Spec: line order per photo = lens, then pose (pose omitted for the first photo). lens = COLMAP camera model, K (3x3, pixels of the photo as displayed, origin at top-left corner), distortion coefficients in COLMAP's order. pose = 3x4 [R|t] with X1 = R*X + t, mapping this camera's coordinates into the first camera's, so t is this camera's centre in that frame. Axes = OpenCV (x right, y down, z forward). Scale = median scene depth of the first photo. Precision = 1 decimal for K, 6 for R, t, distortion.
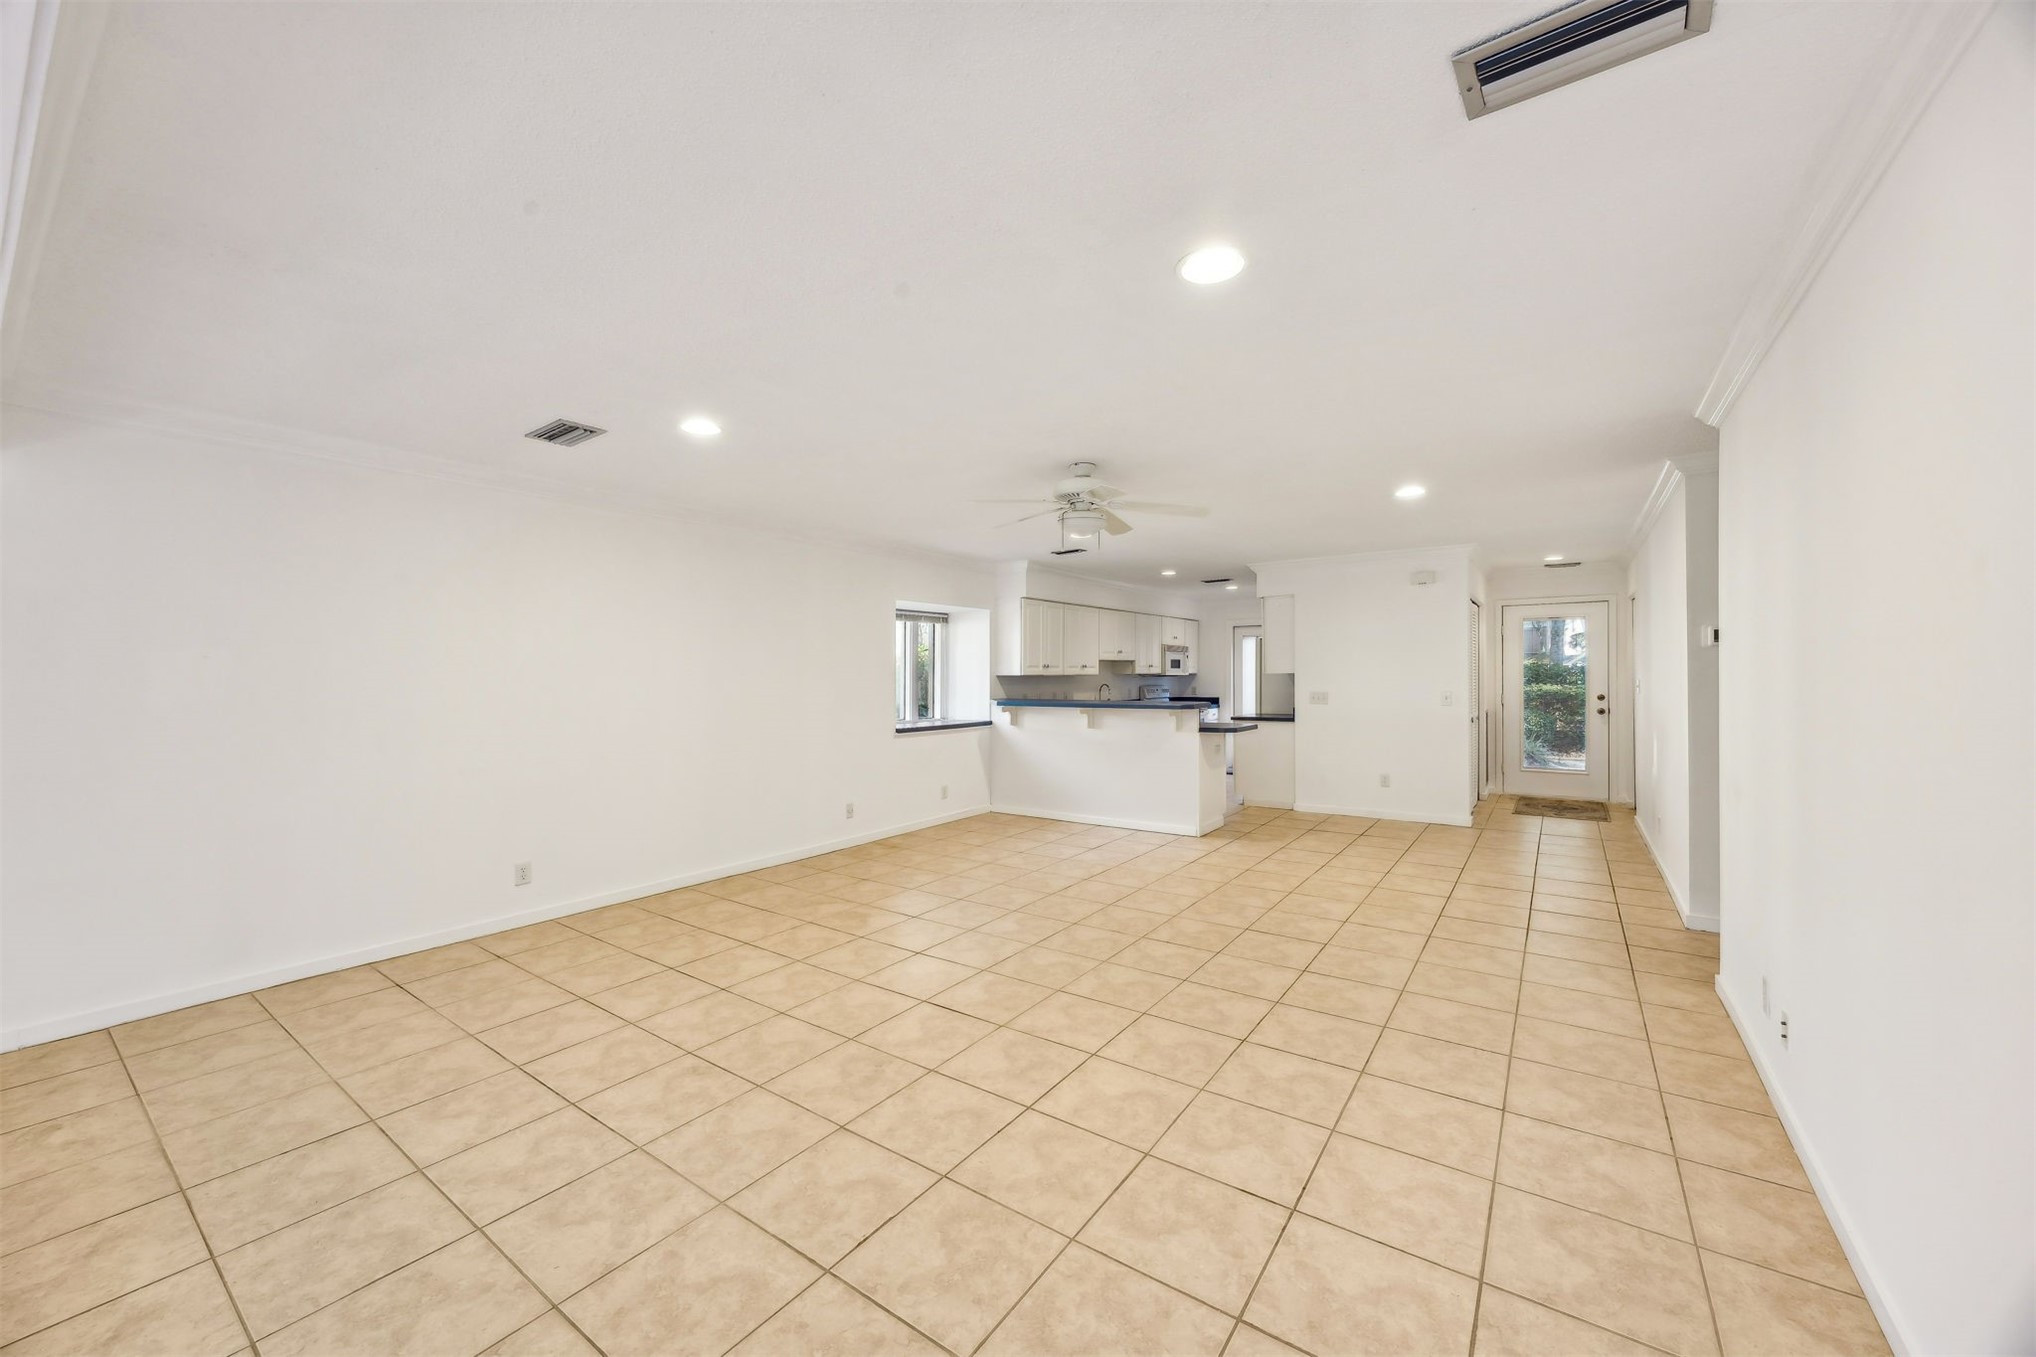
lens RADIAL K [[767.9, 0, 1018.0], [0, 767.9, 678.5], [0, 0, 1]] dist [-0.007917, -0.000220]
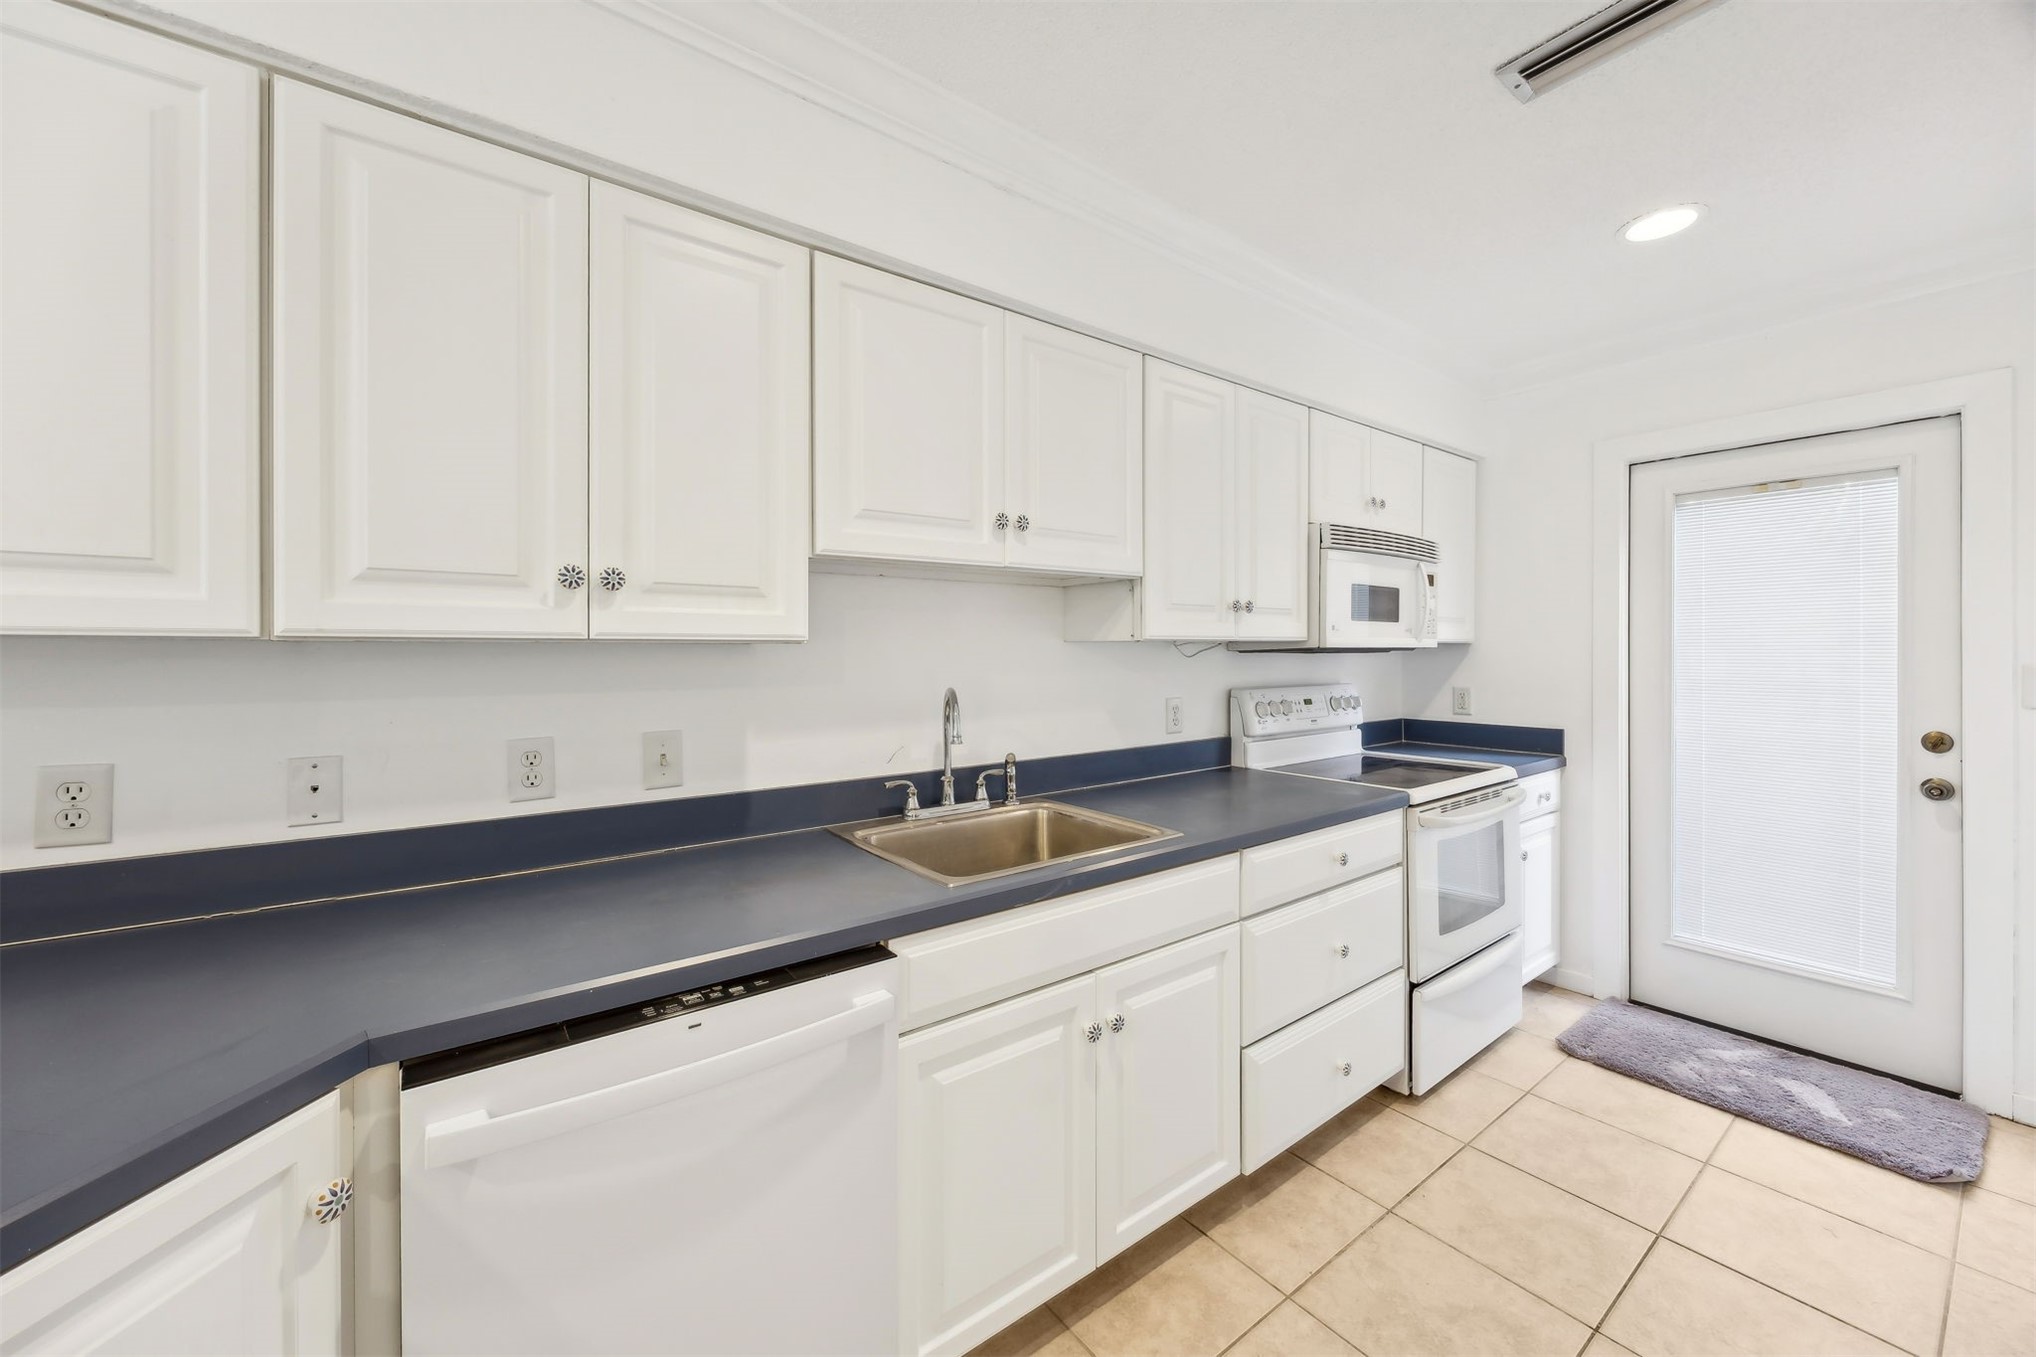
lens RADIAL K [[773.6, 0, 1019.4], [0, 773.6, 656.7], [0, 0, 1]] dist [-0.004806, -0.000159]
pose [[0.954409, 0.005894, -0.298444, 0.220448], [-0.004889, 0.999980, 0.004116, -0.002162], [0.298462, -0.002469, 0.954418, 0.939558]]
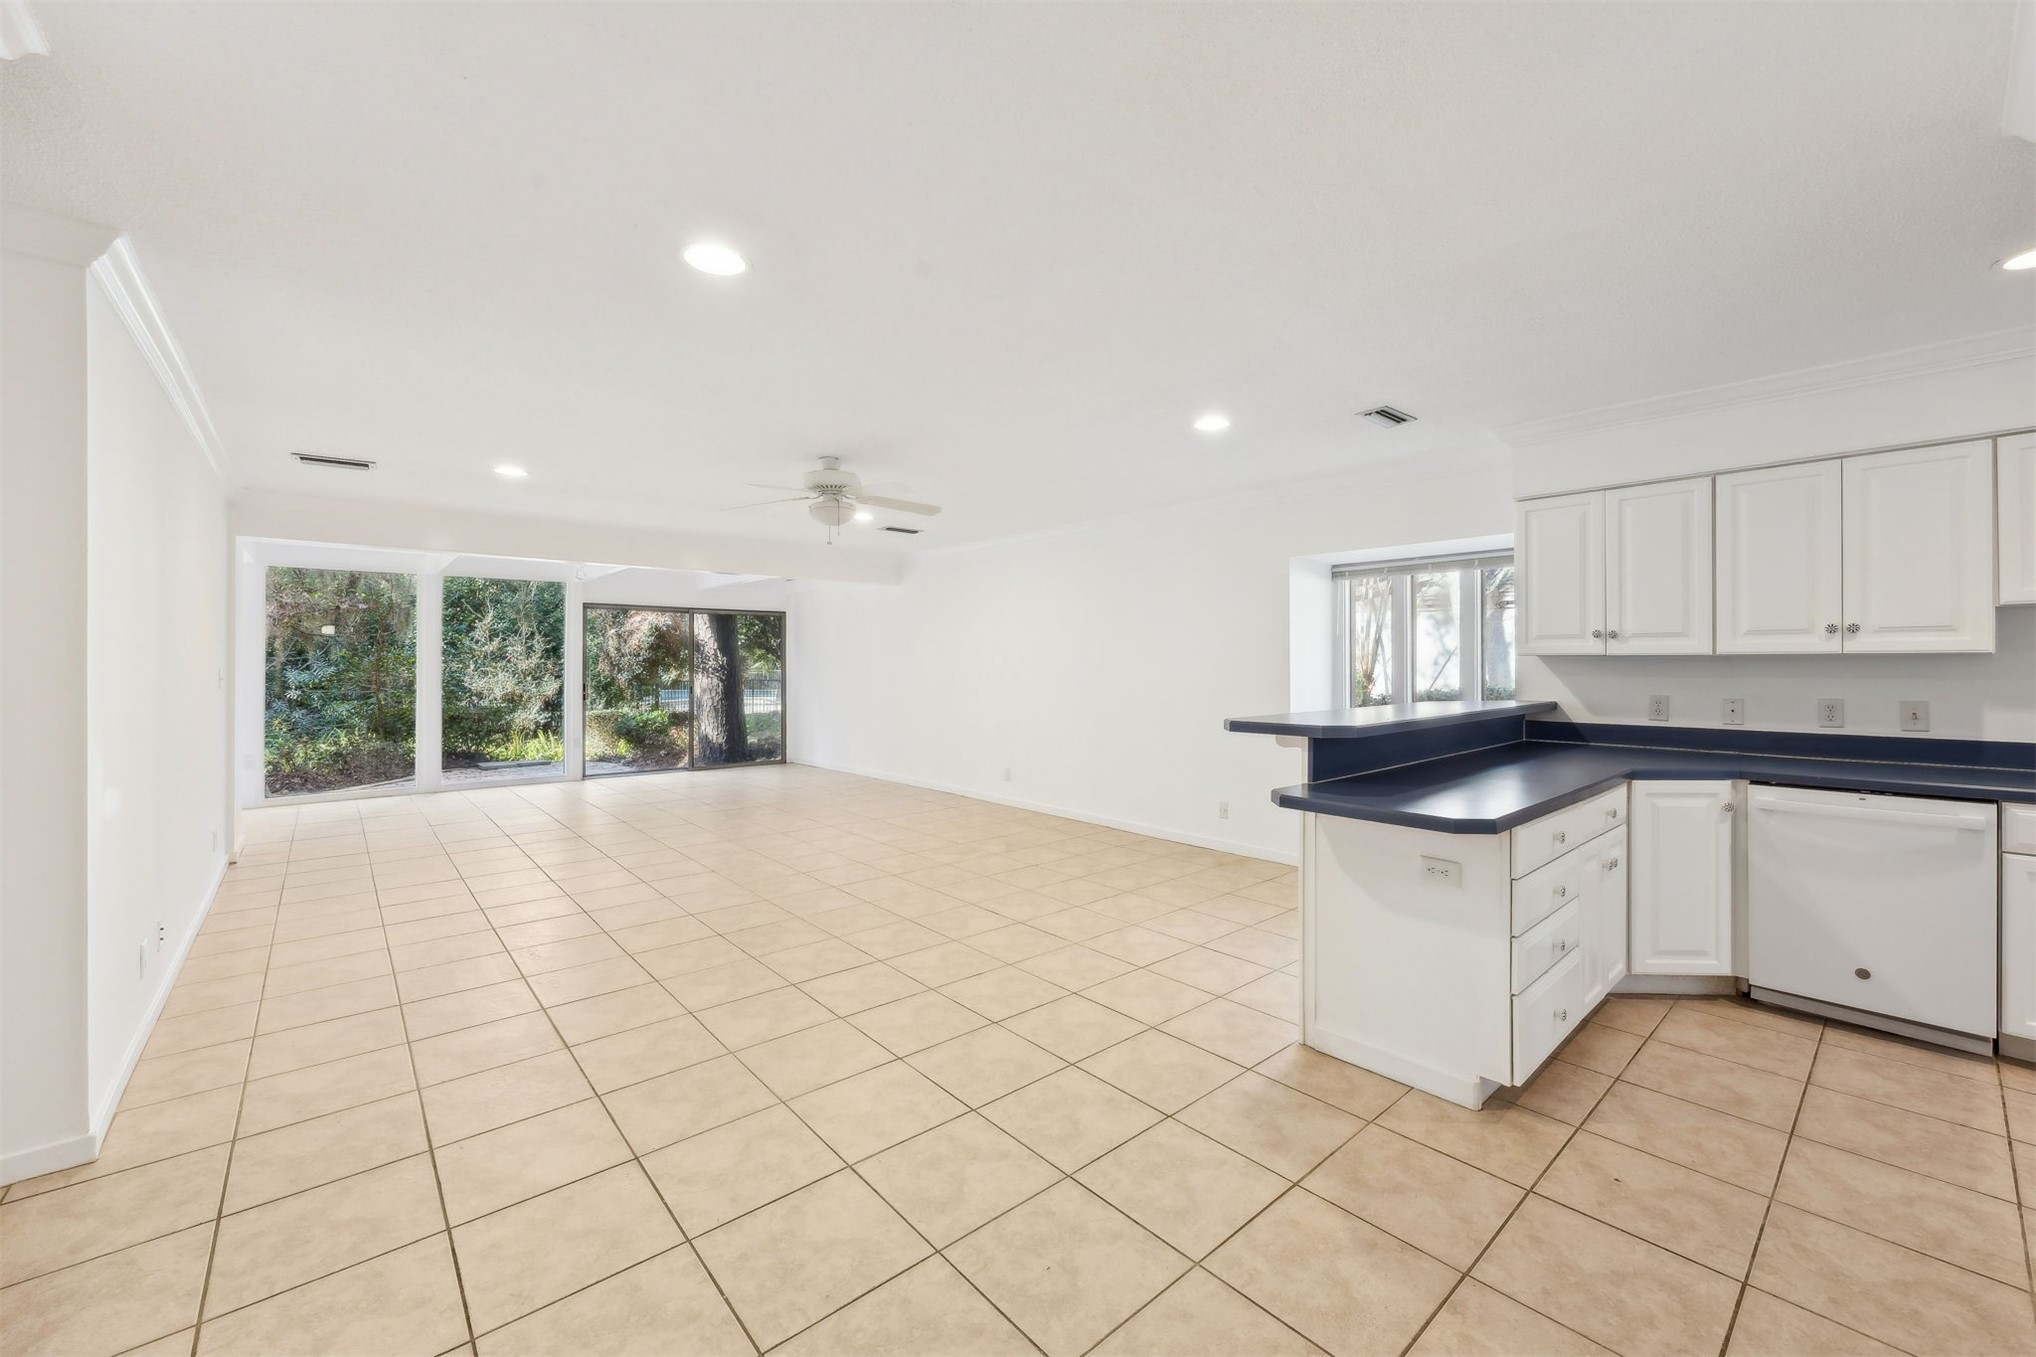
lens RADIAL K [[799.3, 0, 1030.1], [0, 799.3, 654.9], [0, 0, 1]] dist [-0.000651, -0.000311]
pose [[-0.229199, -0.001190, -0.973379, 0.557017], [-0.001175, 0.999999, -0.000946, -0.003190], [0.973379, 0.000927, -0.229200, 0.768797]]
